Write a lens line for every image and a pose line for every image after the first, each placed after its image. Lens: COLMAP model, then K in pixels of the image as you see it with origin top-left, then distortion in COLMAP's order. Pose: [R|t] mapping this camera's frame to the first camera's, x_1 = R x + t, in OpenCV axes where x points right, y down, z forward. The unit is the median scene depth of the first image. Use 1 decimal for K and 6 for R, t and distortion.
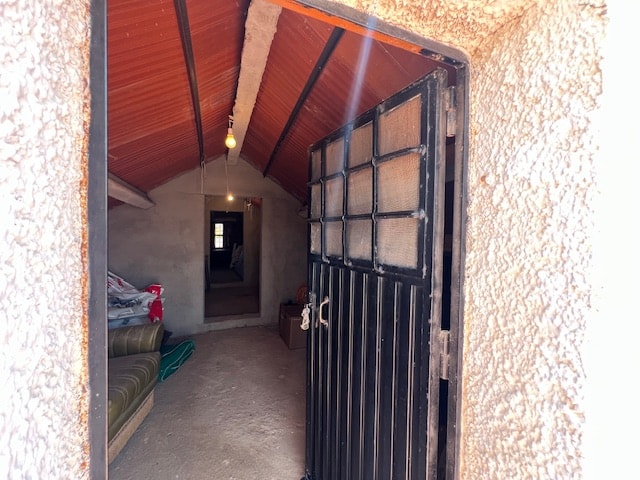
lens RADIAL K [[262.0, 0, 320.0], [0, 262.0, 240.0], [0, 0, 1]] dist [-0.000440, -0.000022]
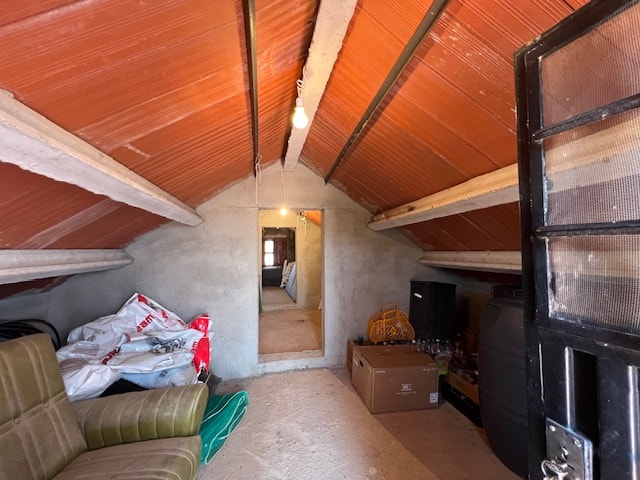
lens RADIAL K [[258.2, 0, 319.9], [0, 258.2, 240.3], [0, 0, 1]] dist [-0.001004, -0.000015]
pose [[0.986068, -0.026964, -0.164144, -0.113135], [0.017828, 0.998222, -0.056881, -0.017638], [0.165386, 0.053162, 0.984795, 0.224347]]
